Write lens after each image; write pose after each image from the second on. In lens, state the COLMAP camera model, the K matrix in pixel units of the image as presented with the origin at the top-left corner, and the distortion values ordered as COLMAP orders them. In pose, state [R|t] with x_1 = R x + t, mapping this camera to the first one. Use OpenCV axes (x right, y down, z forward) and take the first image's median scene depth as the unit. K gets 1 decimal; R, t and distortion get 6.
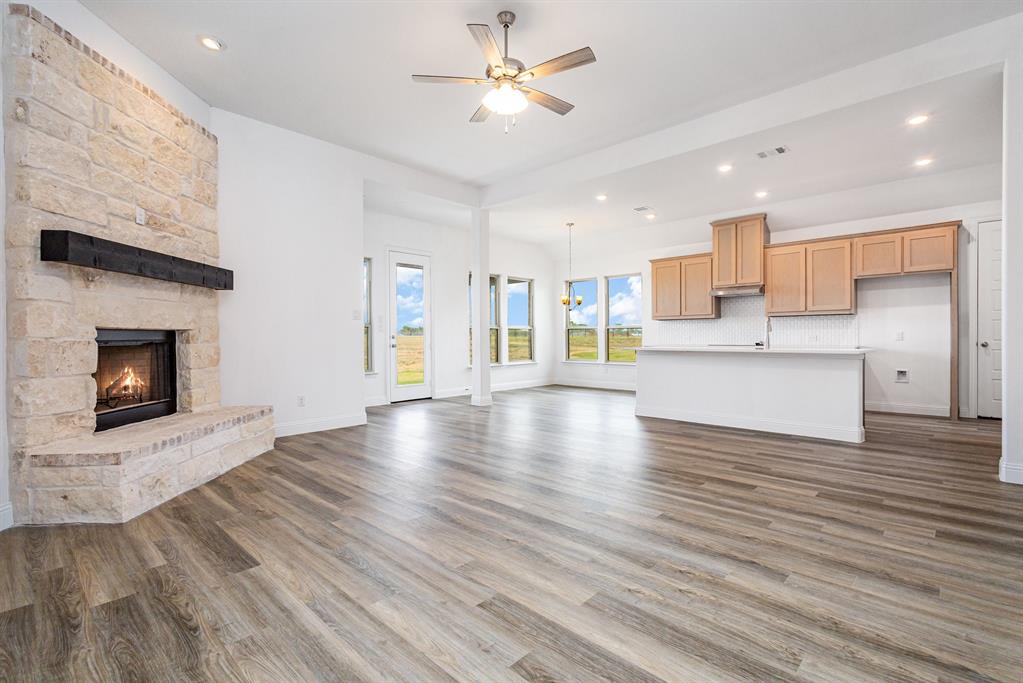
lens RADIAL K [[470.5, 0, 515.6], [0, 470.5, 339.6], [0, 0, 1]] dist [0.018474, -0.008429]
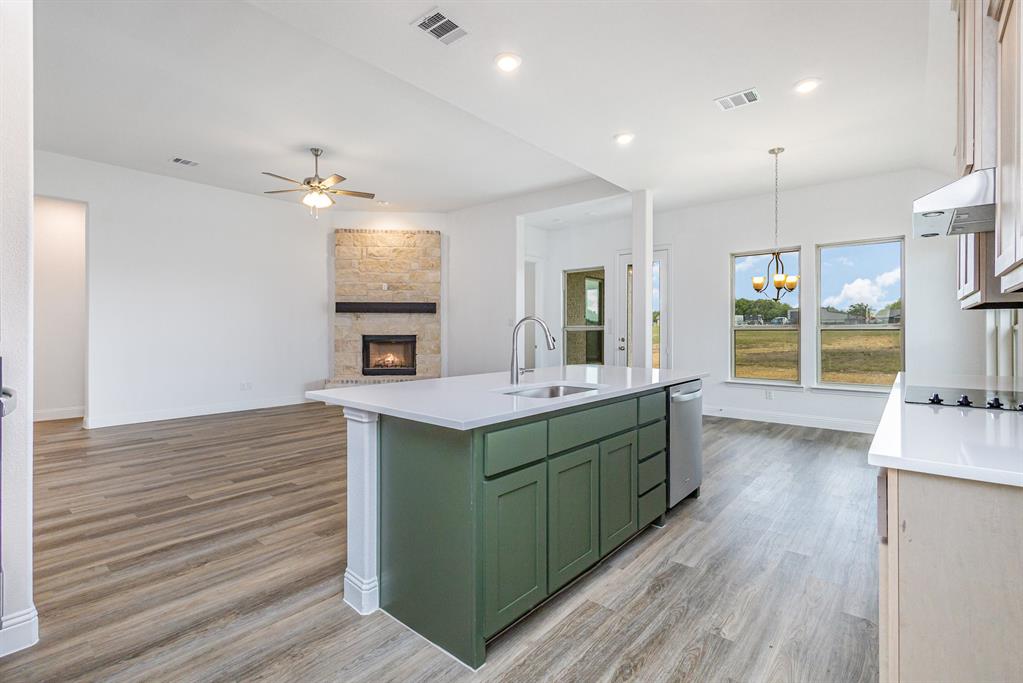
lens RADIAL K [[475.2, 0, 513.8], [0, 475.2, 332.5], [0, 0, 1]] dist [0.001420, -0.000377]
pose [[0.055364, 0.008668, -0.998429, 1.505128], [-0.006955, 0.999941, 0.008295, -0.056019], [0.998442, 0.006484, 0.055421, 1.435274]]
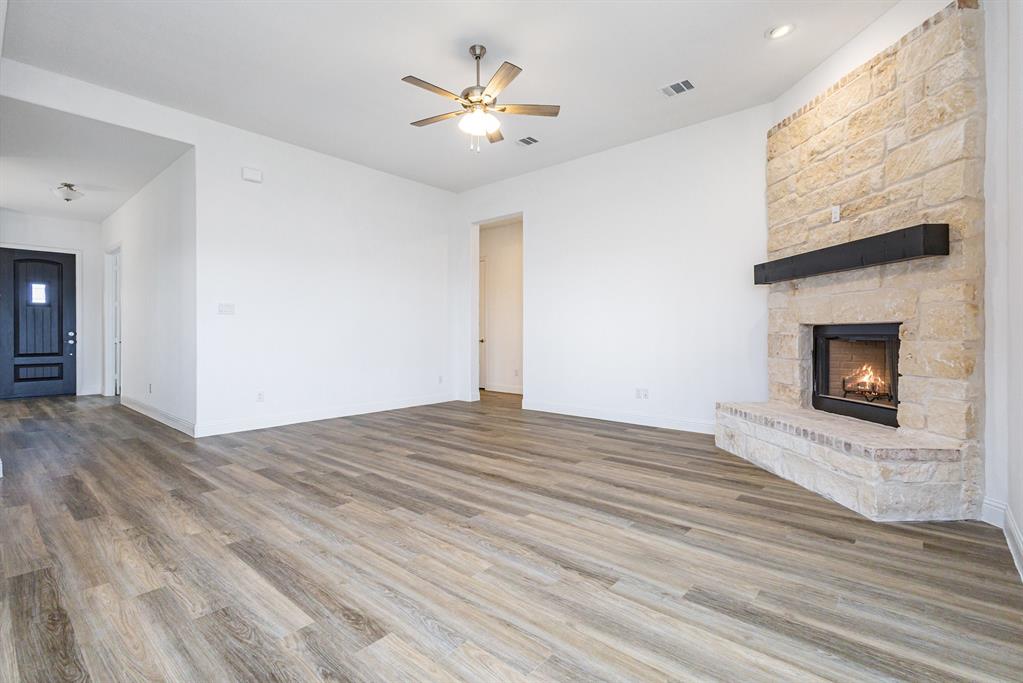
lens RADIAL K [[473.2, 0, 510.2], [0, 473.2, 332.1], [0, 0, 1]] dist [0.014661, -0.005936]
pose [[-0.999396, 0.006310, -0.034185, -0.048077], [0.006100, 0.999962, 0.006249, -0.014839], [0.034223, 0.006037, -0.999396, 1.911971]]
